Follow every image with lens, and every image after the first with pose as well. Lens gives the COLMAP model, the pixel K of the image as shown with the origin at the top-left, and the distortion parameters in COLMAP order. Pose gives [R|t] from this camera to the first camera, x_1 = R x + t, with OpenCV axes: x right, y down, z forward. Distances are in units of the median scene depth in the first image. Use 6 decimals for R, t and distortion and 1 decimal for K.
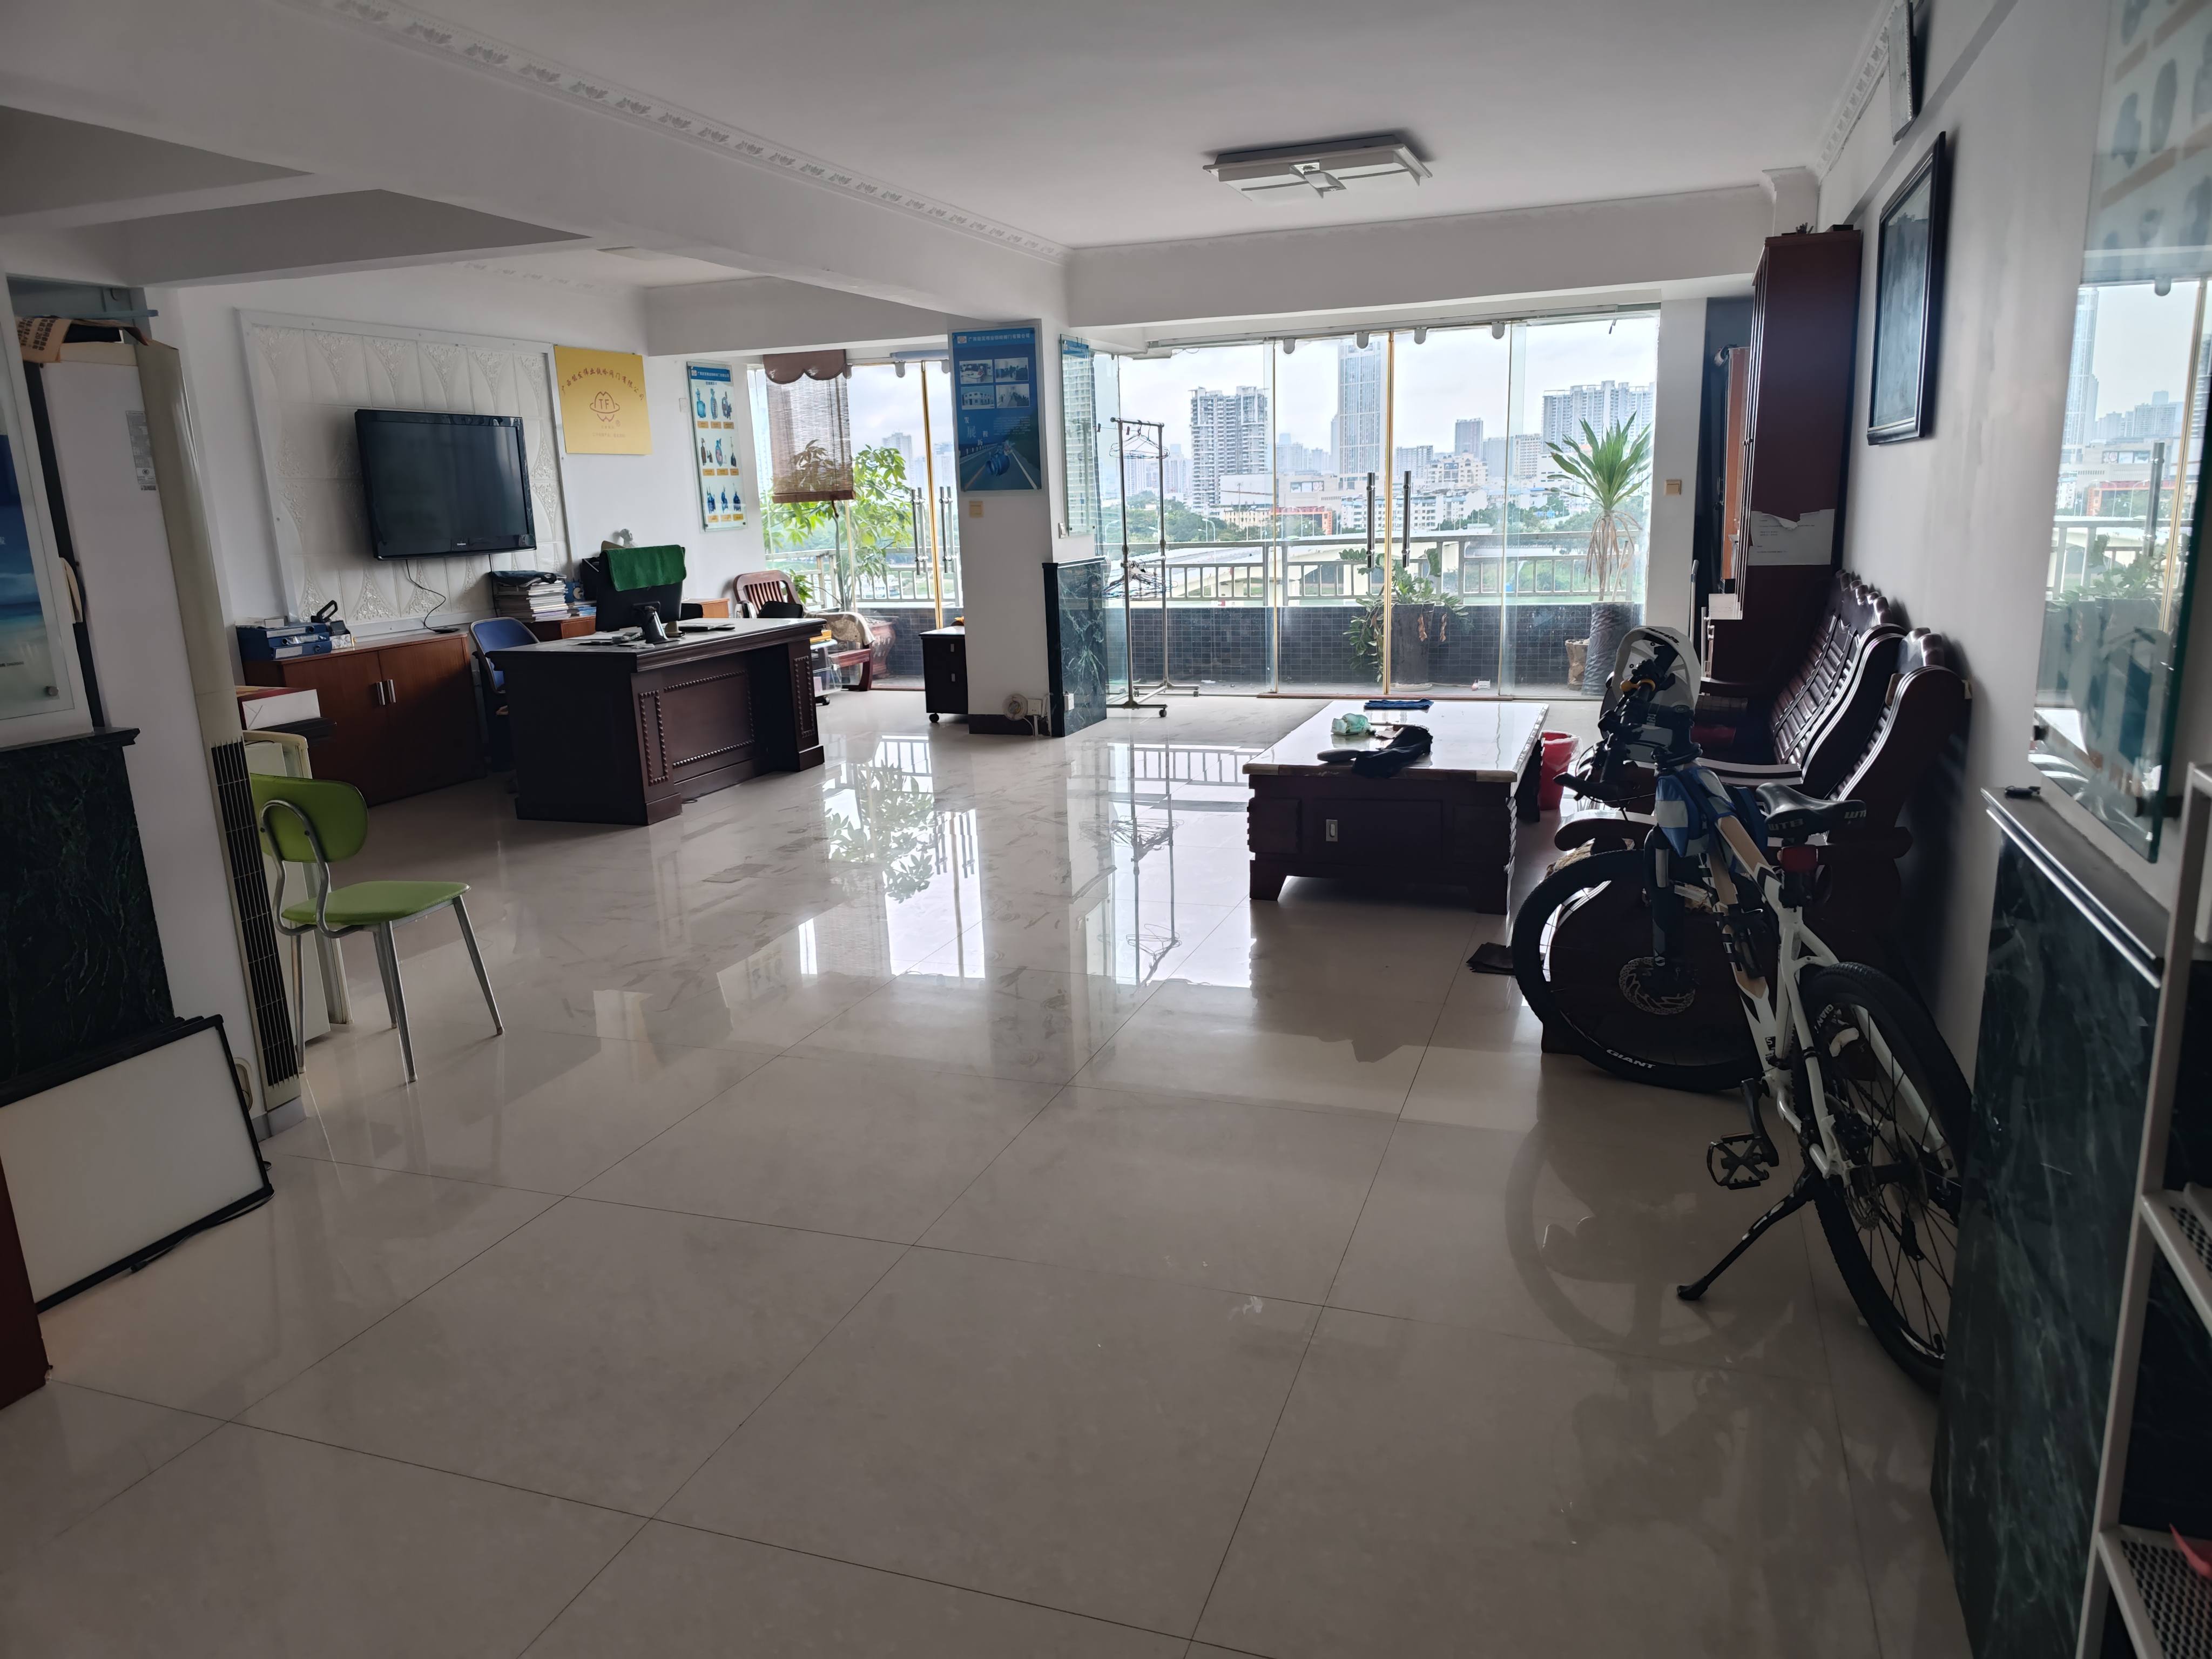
lens RADIAL K [[1497.3, 0, 1106.0], [0, 1497.3, 829.5], [0, 0, 1]] dist [0.158852, -0.222252]
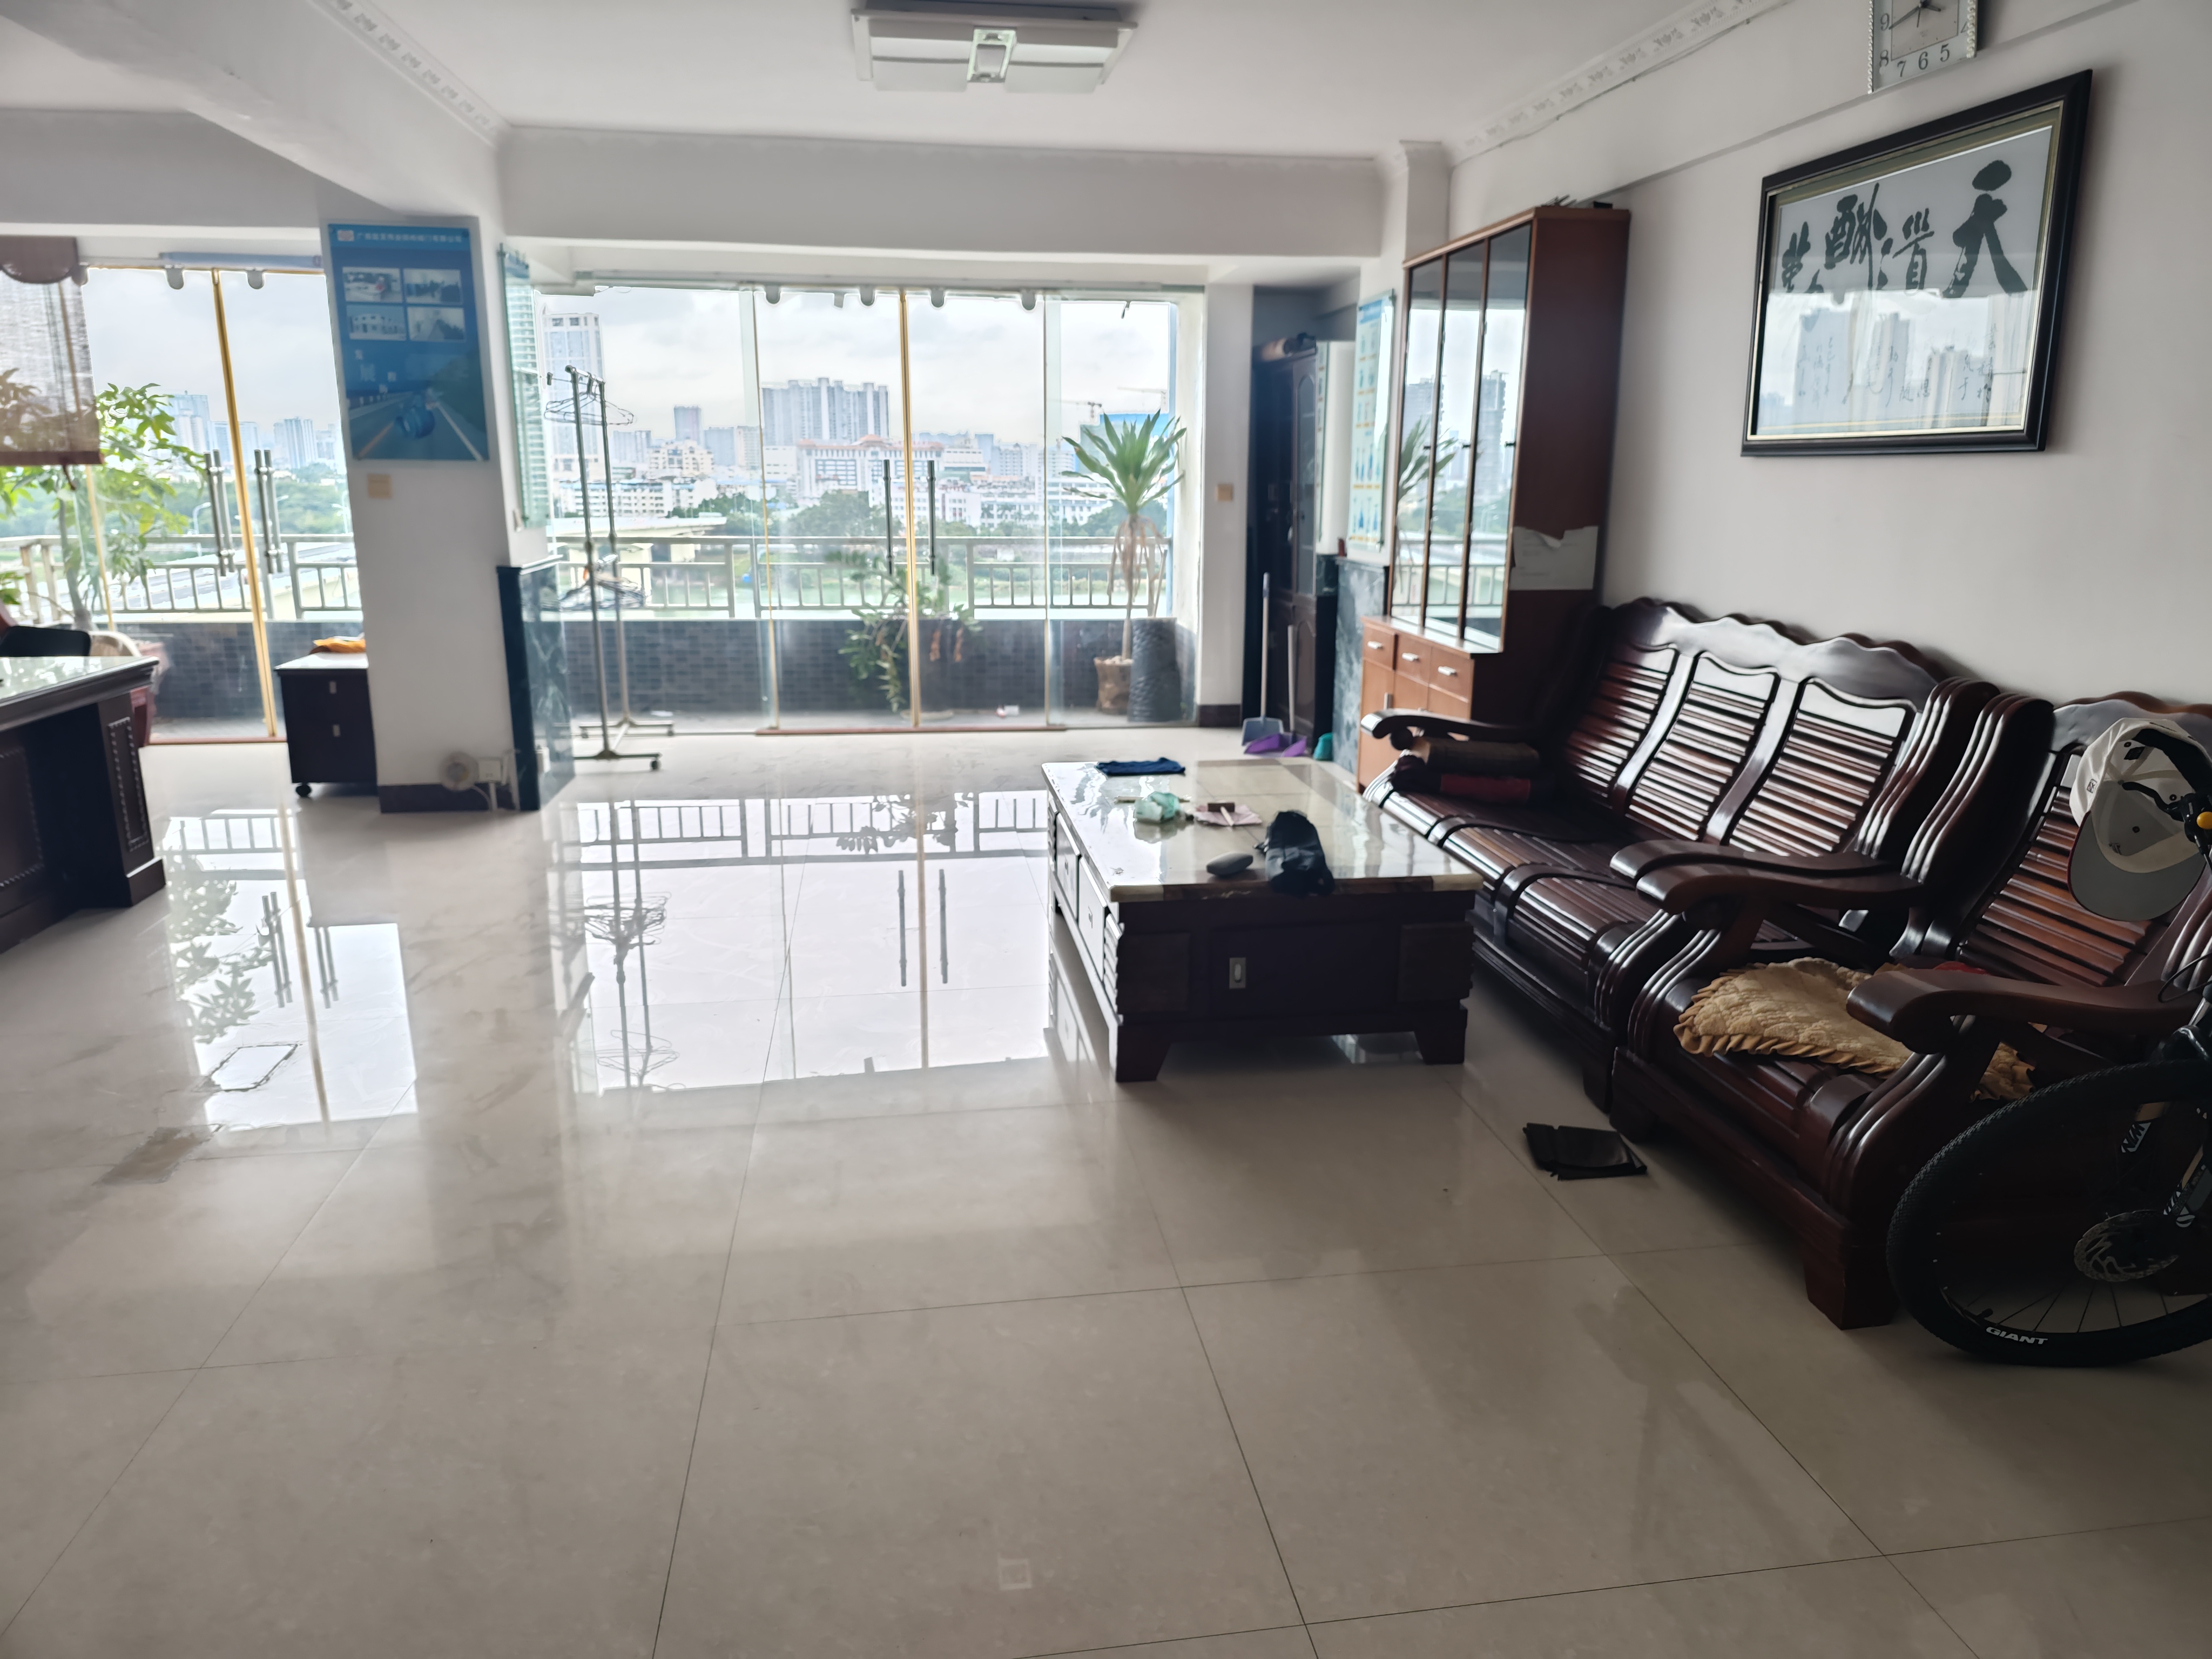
lens RADIAL K [[1529.6, 0, 1106.0], [0, 1529.6, 829.5], [0, 0, 1]] dist [0.051354, -0.045383]
pose [[0.881734, -0.074040, 0.465900, -0.124432], [0.072006, 0.997157, 0.022192, -0.046700], [-0.466218, 0.013980, 0.884559, 0.218691]]
